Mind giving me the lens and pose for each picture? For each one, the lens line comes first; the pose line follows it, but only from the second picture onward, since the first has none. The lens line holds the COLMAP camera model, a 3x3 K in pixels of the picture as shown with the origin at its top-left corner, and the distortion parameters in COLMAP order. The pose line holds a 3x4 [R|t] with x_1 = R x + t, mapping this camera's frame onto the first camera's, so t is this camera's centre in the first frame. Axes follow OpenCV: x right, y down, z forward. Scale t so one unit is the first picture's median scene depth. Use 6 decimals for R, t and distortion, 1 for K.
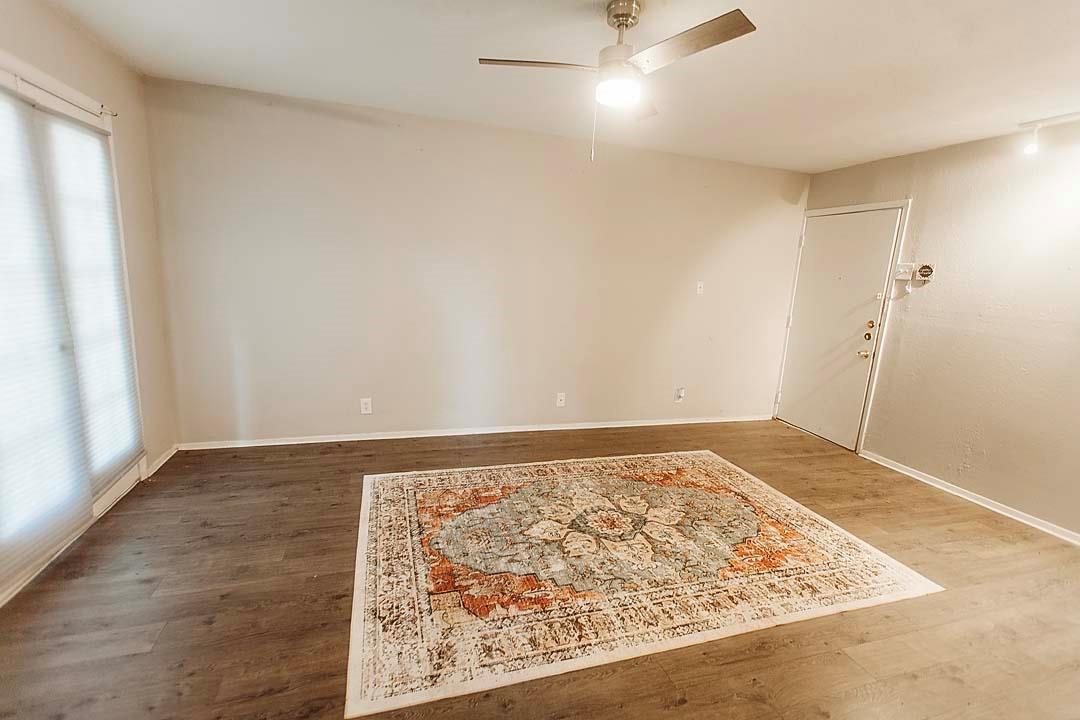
lens RADIAL K [[489.2, 0, 538.5], [0, 489.2, 363.0], [0, 0, 1]] dist [0.003251, -0.000175]
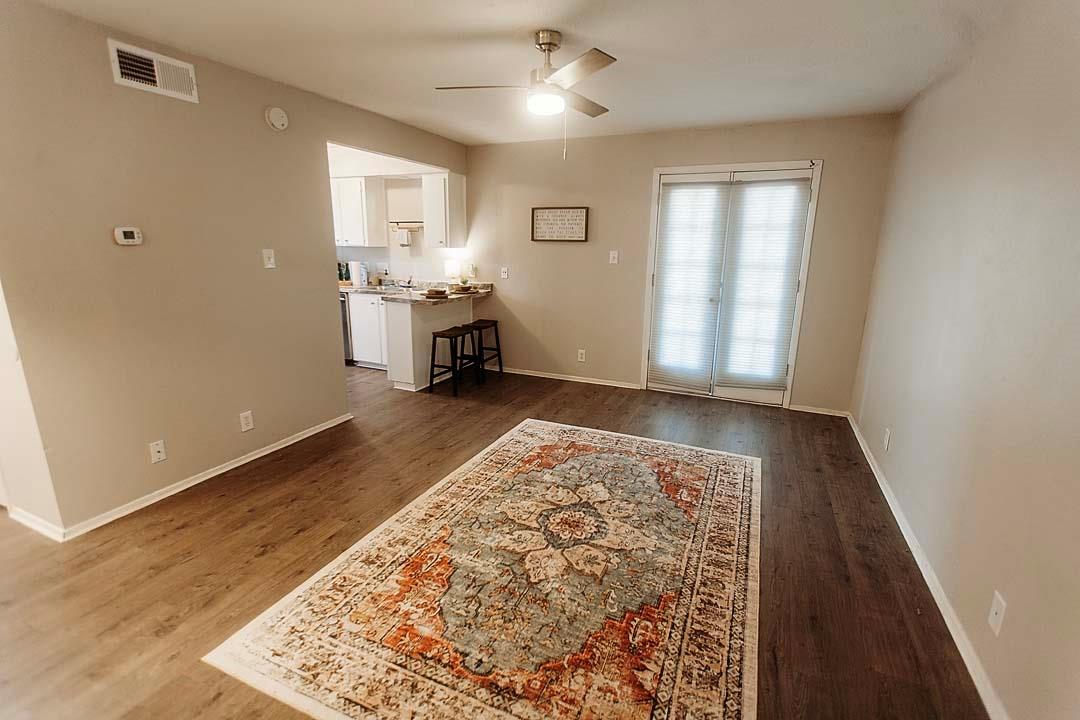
lens RADIAL K [[489.2, 0, 534.4], [0, 489.2, 360.0], [0, 0, 1]] dist [0.003251, -0.000175]
pose [[-0.672143, 0.113479, -0.731674, 0.797269], [-0.192118, 0.927612, 0.320355, -0.233453], [0.715063, 0.355892, -0.601686, 1.331336]]
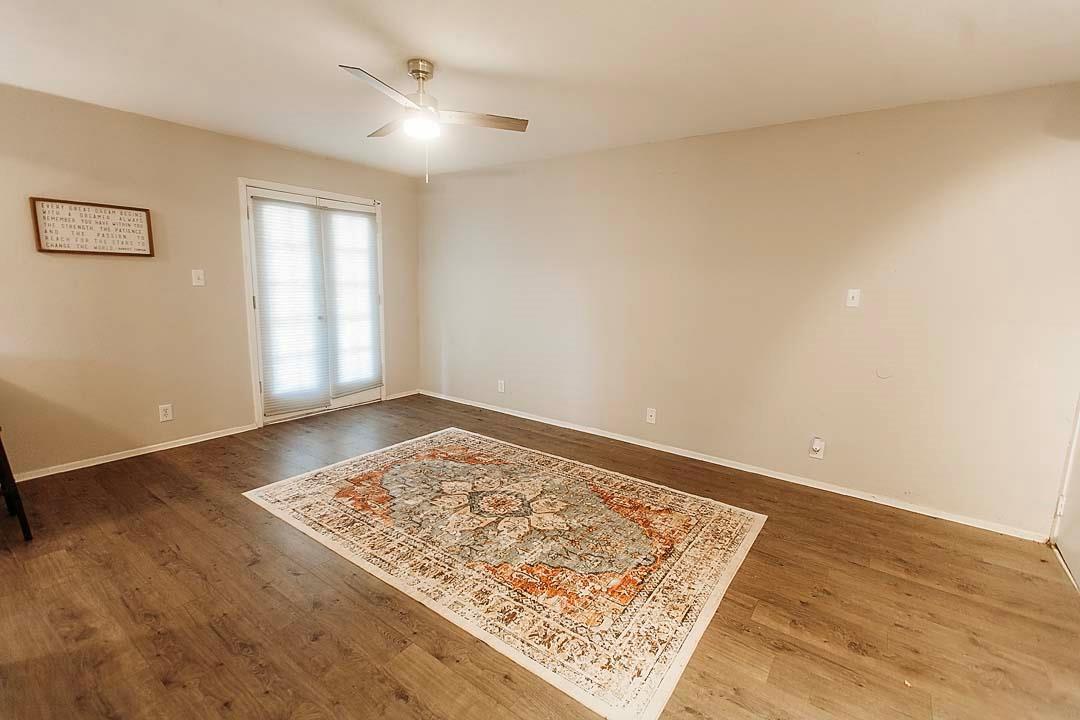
lens RADIAL K [[489.2, 0, 535.6], [0, 489.2, 363.0], [0, 0, 1]] dist [0.003251, -0.000175]
pose [[0.586477, 0.099399, -0.803844, 0.978285], [-0.151720, 0.988356, 0.011522, -0.003119], [0.795629, 0.115202, 0.594729, 0.369901]]
